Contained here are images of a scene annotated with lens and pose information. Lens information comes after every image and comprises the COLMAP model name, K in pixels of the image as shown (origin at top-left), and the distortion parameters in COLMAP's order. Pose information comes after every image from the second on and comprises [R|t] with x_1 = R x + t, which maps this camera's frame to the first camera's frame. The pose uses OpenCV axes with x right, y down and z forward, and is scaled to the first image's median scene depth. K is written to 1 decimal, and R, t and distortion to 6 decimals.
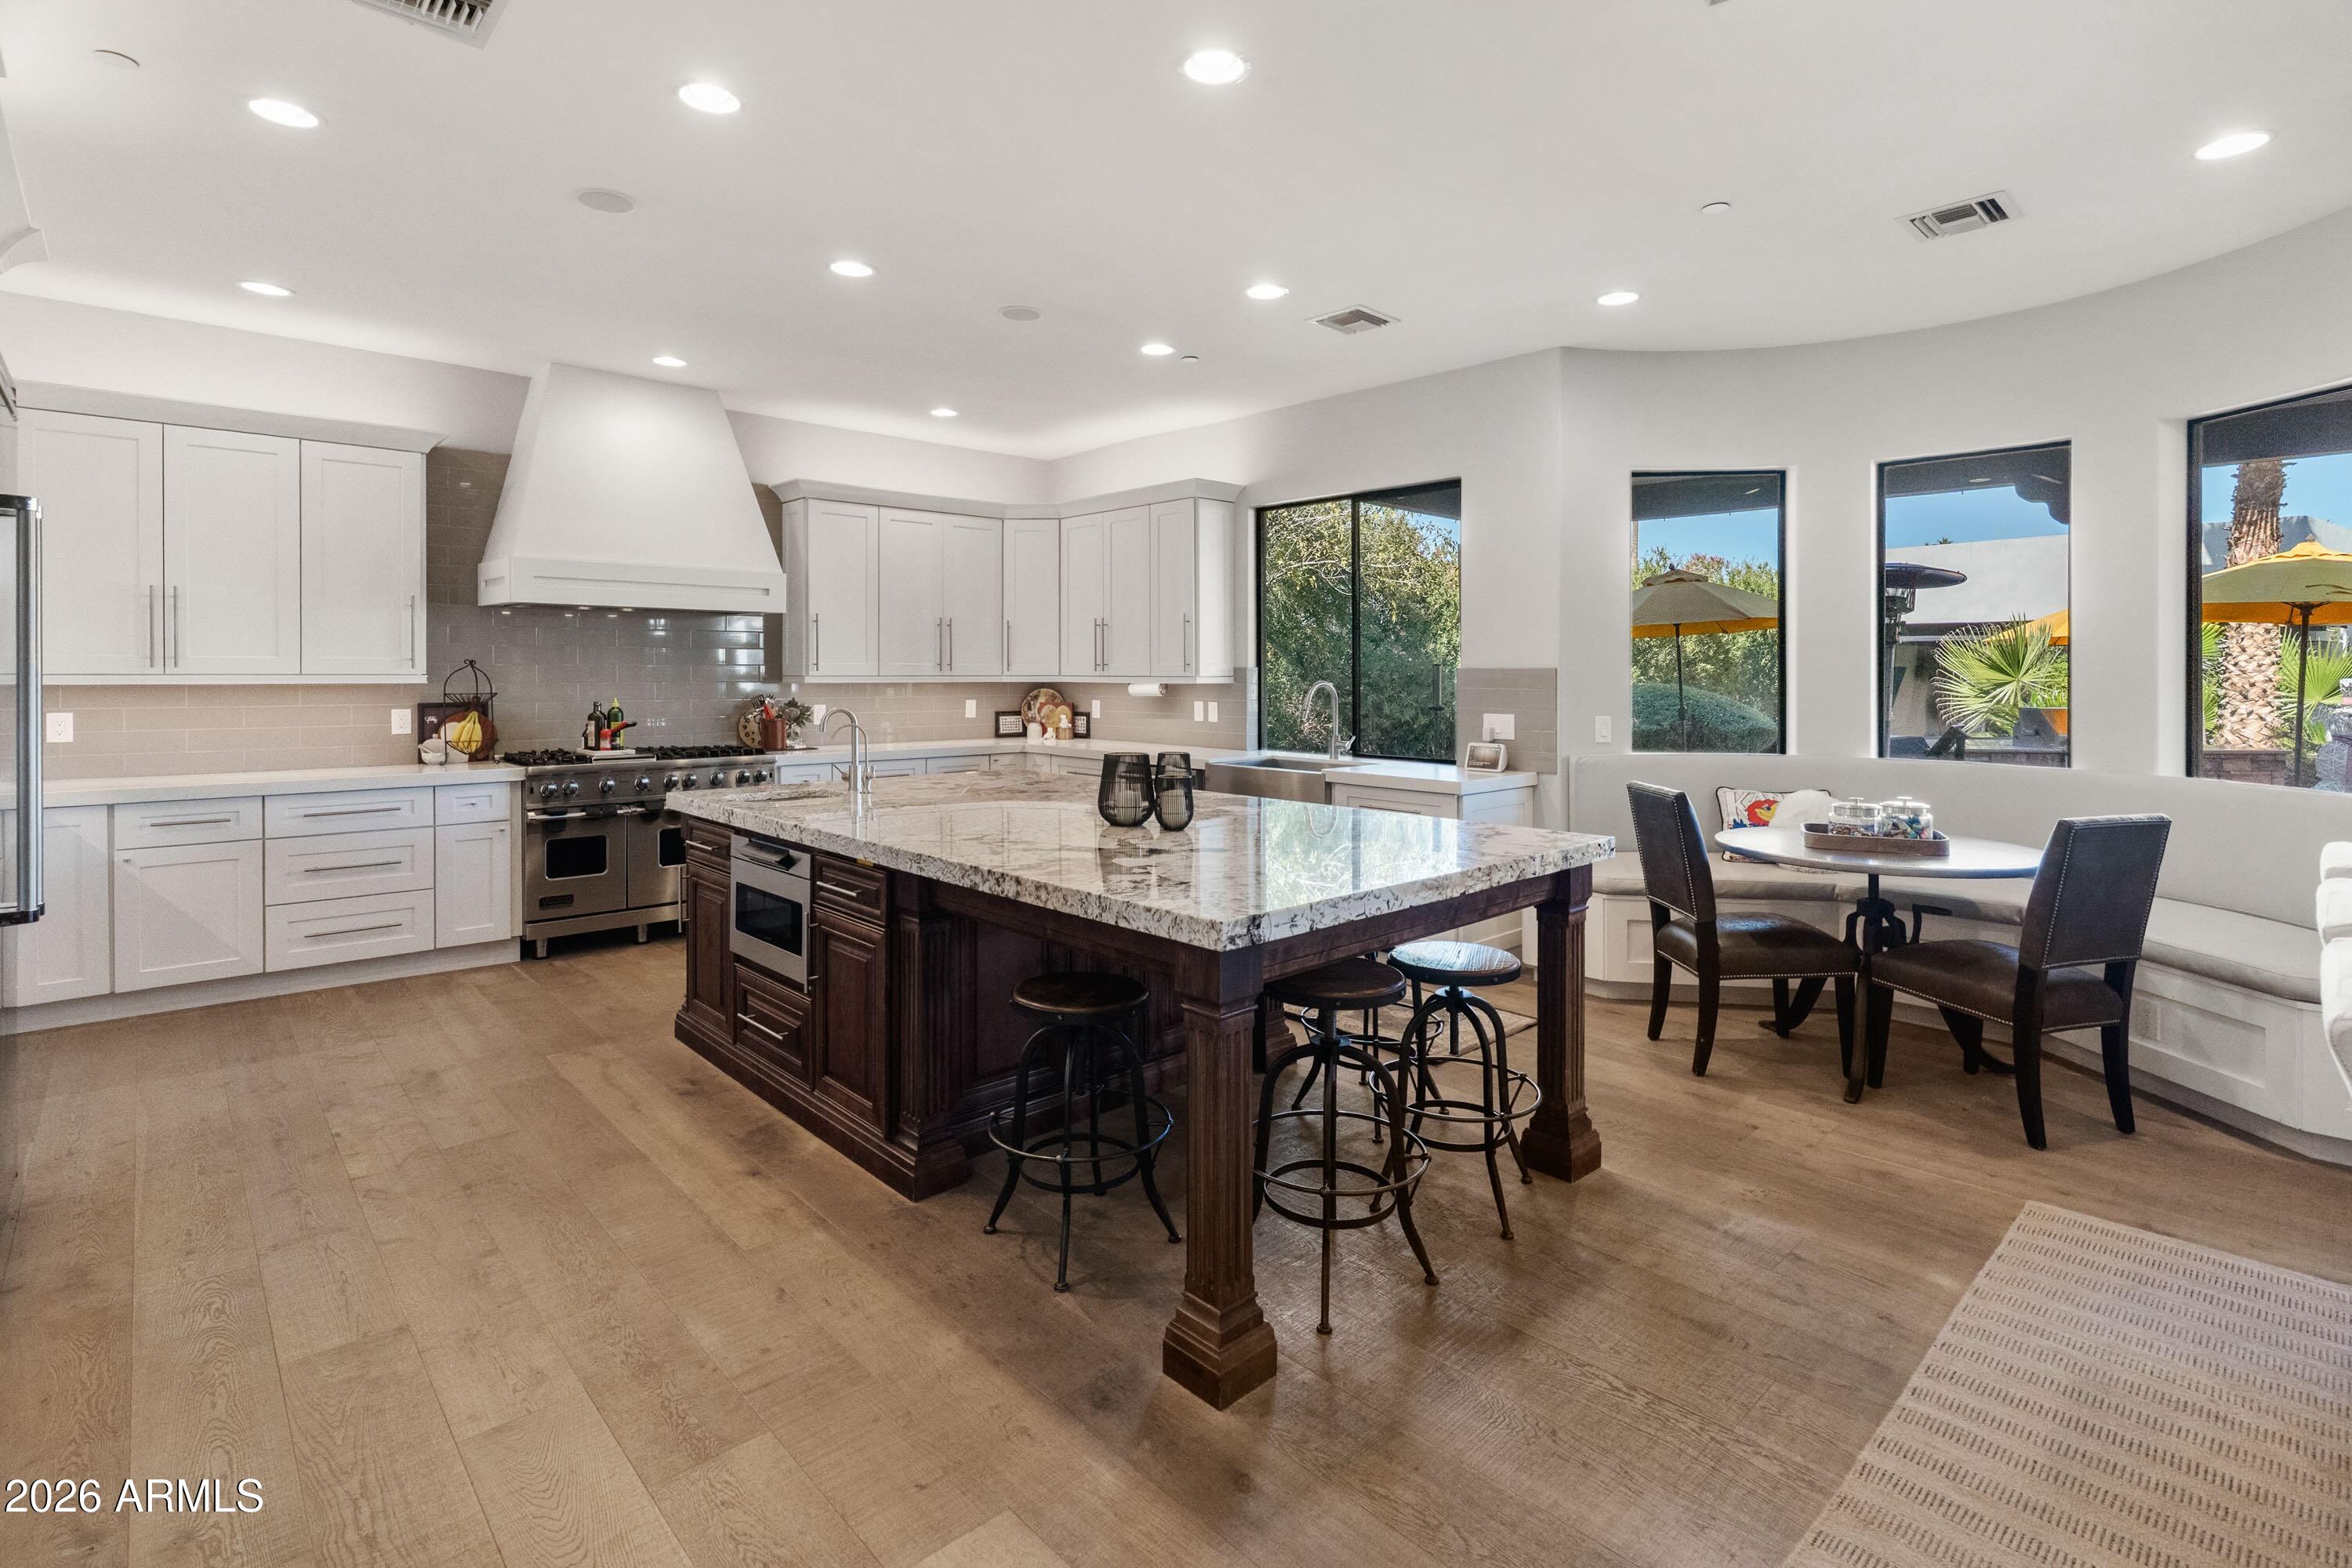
lens RADIAL K [[1117.8, 0, 1162.0], [0, 1117.8, 688.1], [0, 0, 1]] dist [0.000089, -0.000190]
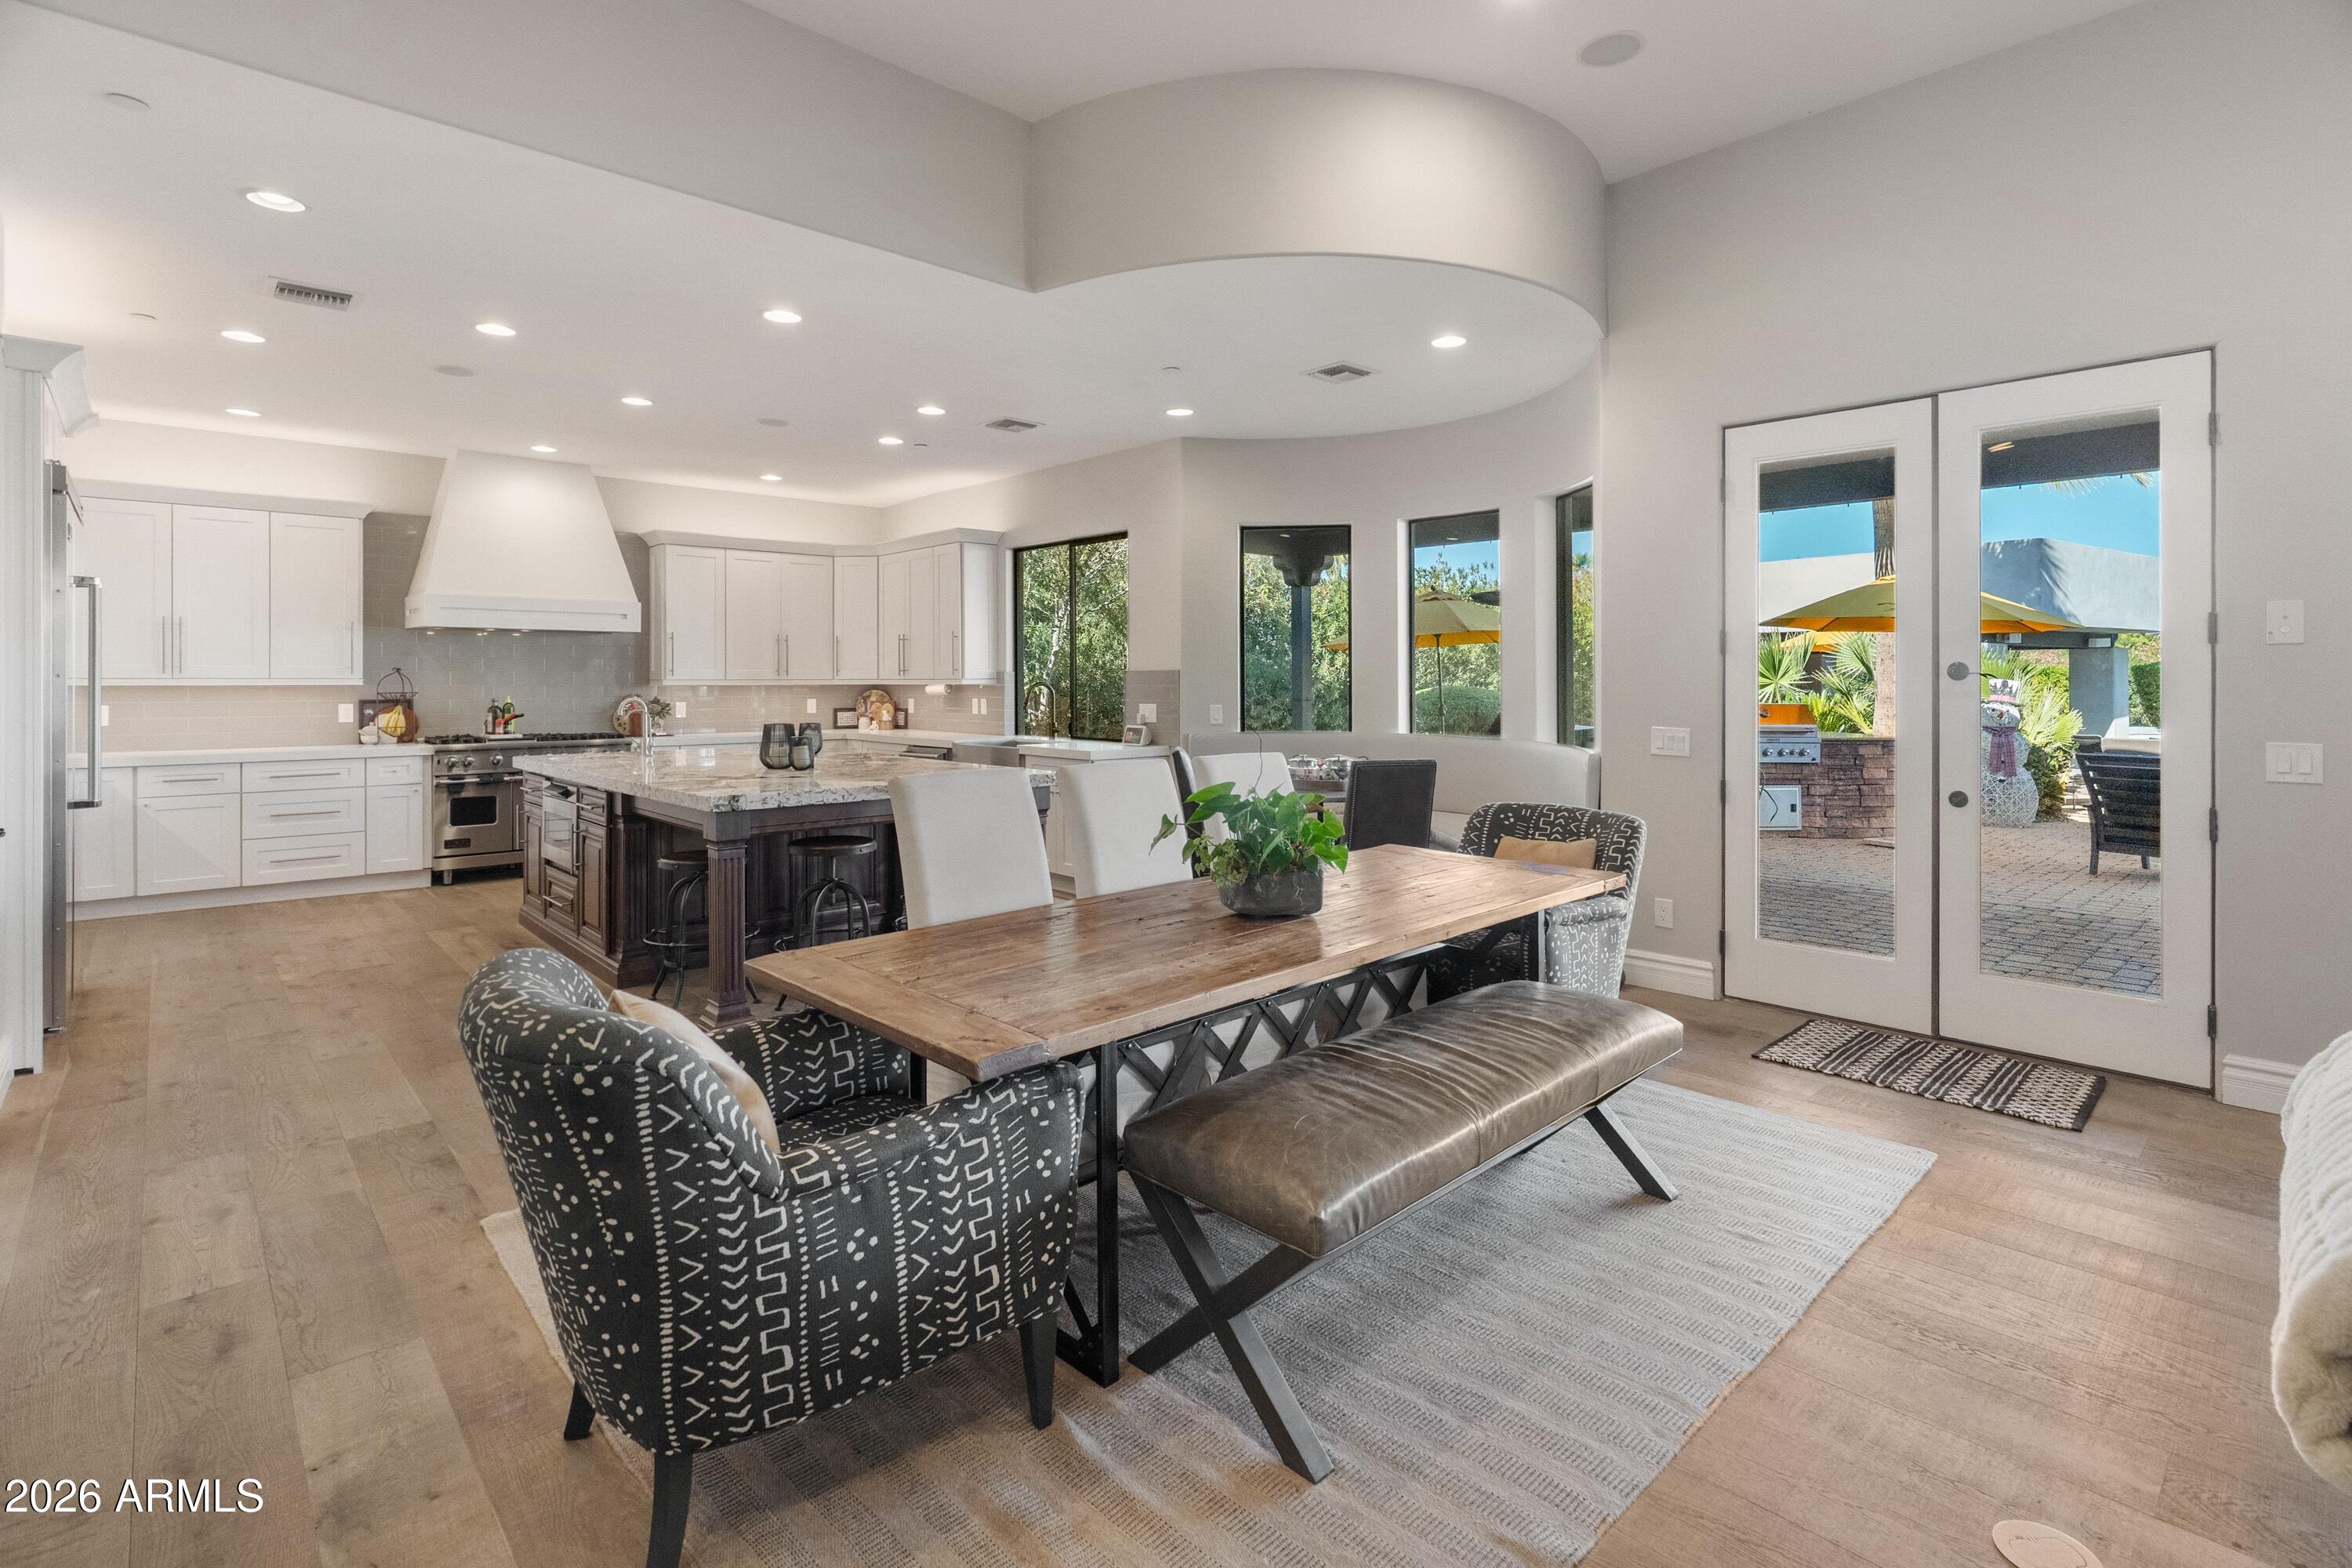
lens RADIAL K [[1117.8, 0, 1169.6], [0, 1117.8, 686.3], [0, 0, 1]] dist [0.000089, -0.000190]
pose [[0.999980, -0.004444, -0.004594, 0.330789], [0.004396, 0.999935, -0.010508, 0.015839], [0.004640, 0.010488, 0.999934, -0.360178]]
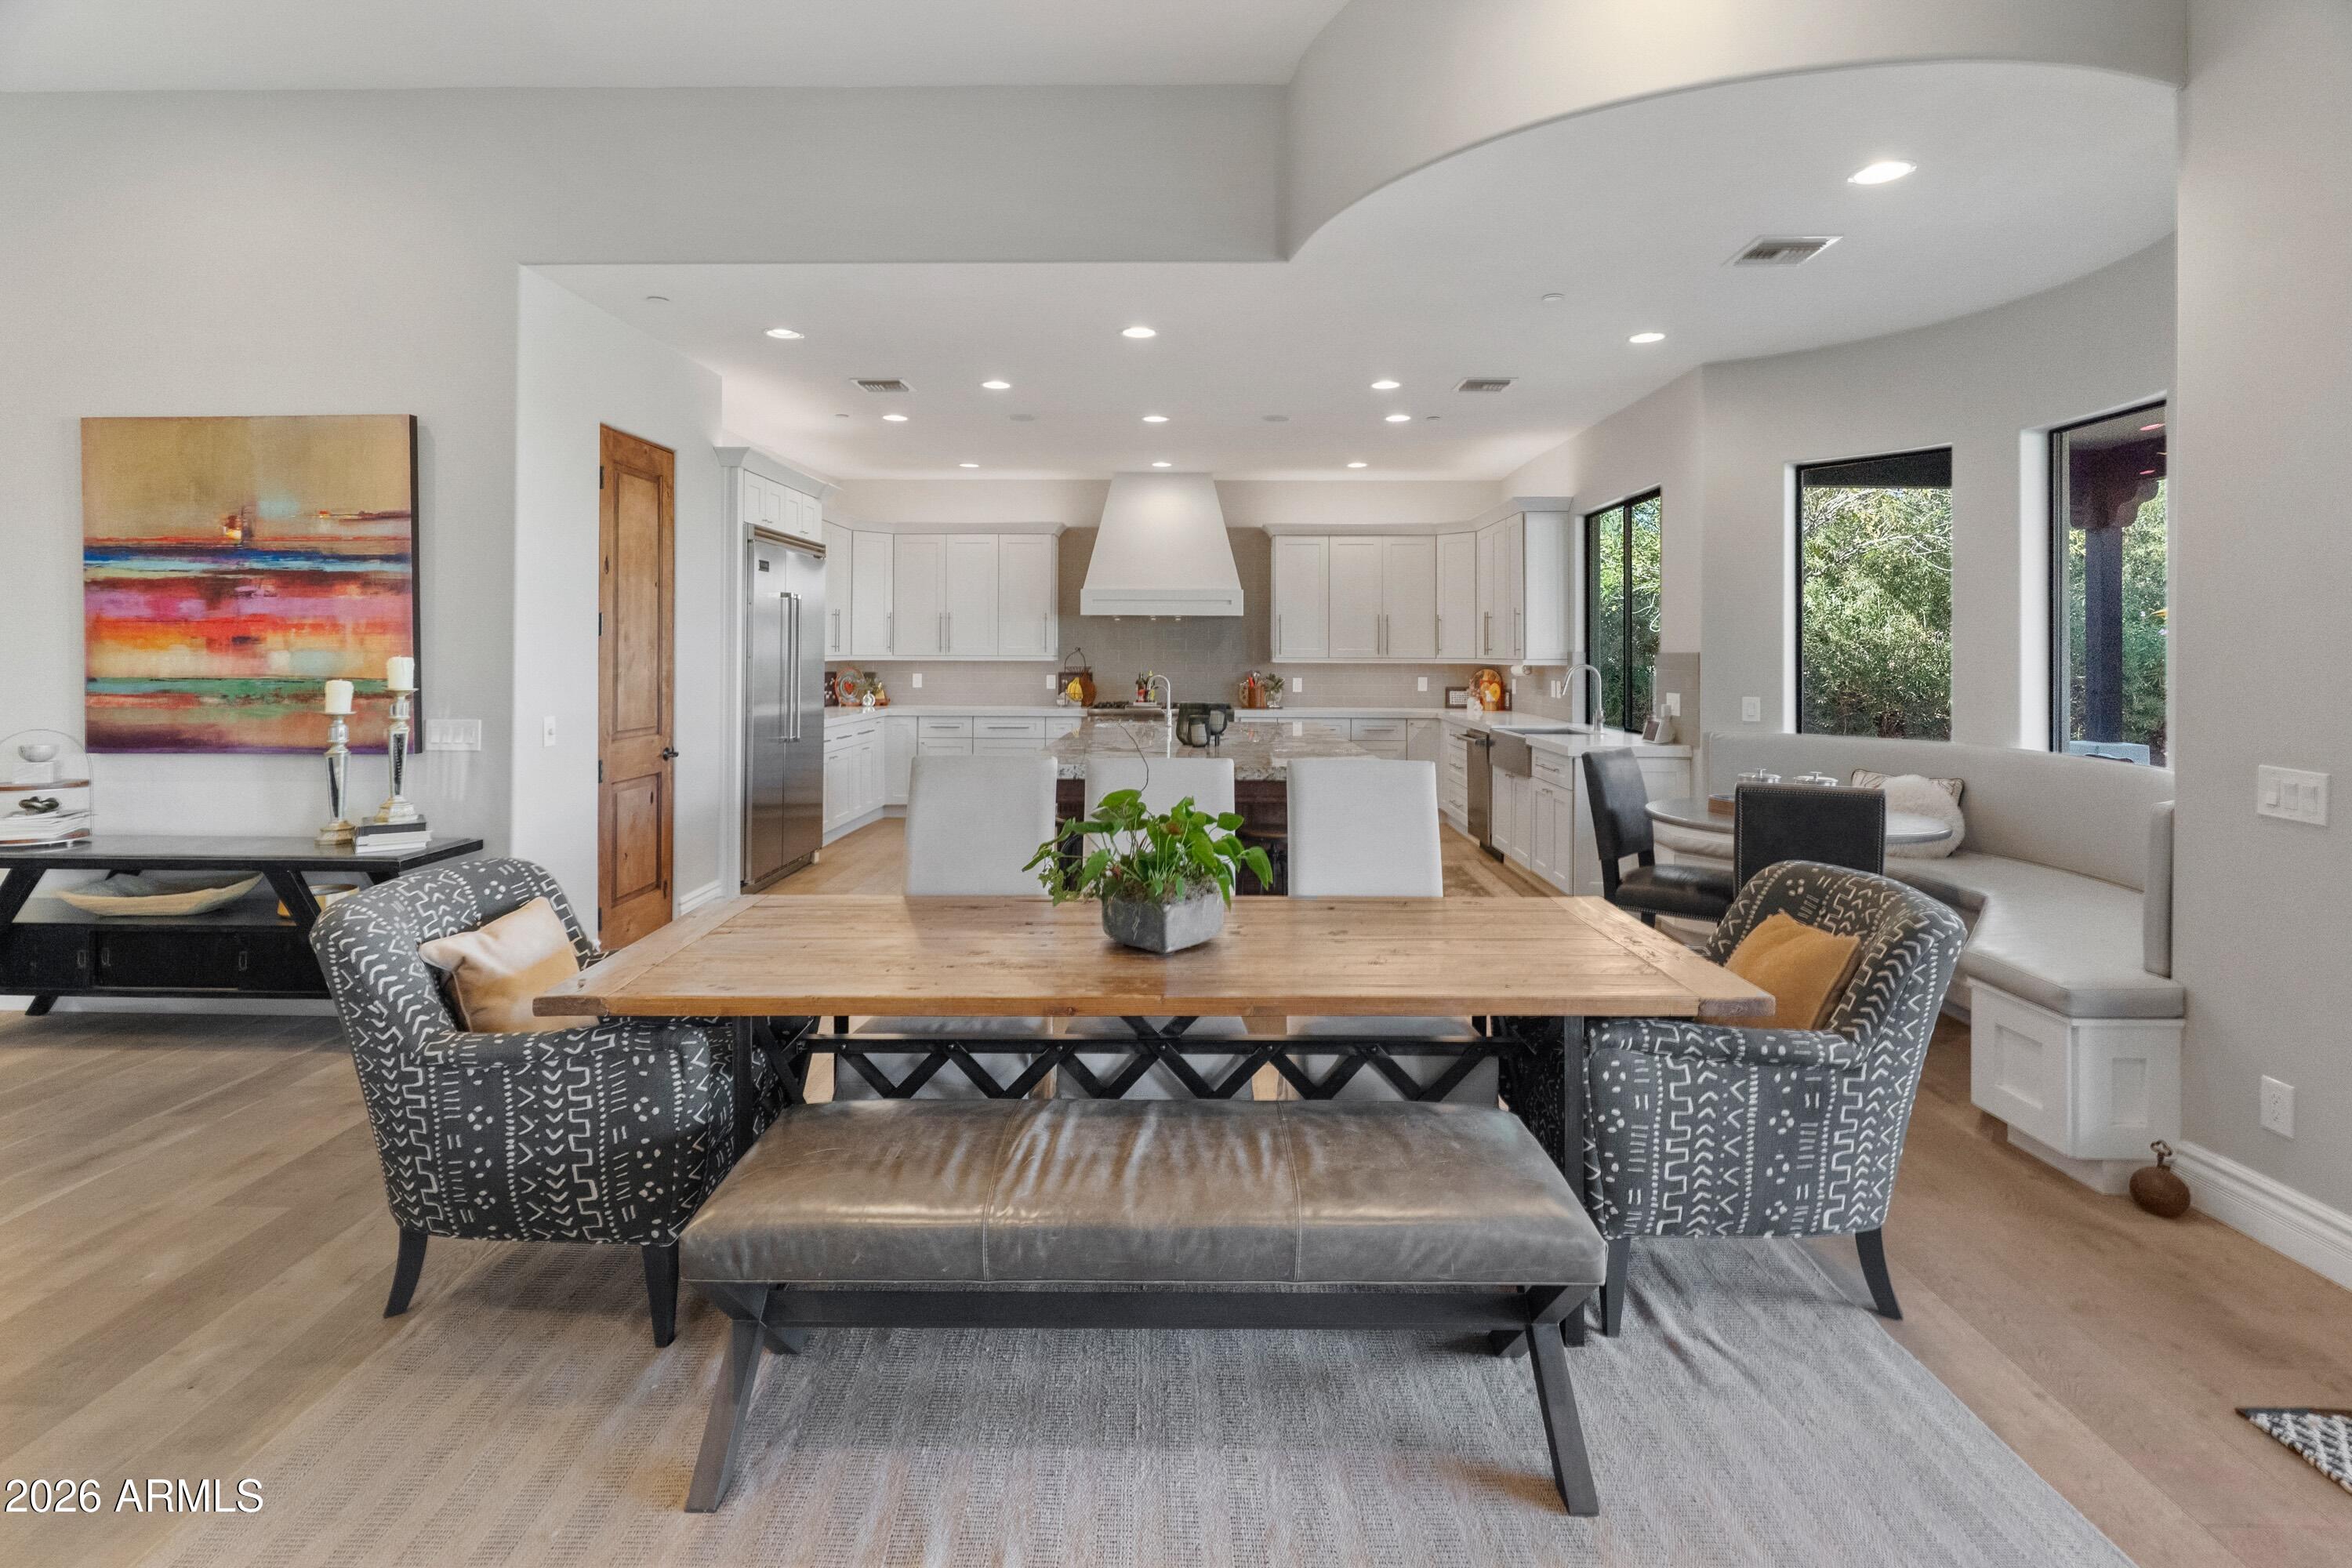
lens RADIAL K [[1117.8, 0, 1172.4], [0, 1117.8, 654.0], [0, 0, 1]] dist [0.000089, -0.000190]
pose [[0.715250, 0.001185, -0.698868, 0.717295], [-0.012465, 0.999861, -0.011062, 0.002249], [0.698758, 0.016624, 0.715165, -0.153183]]
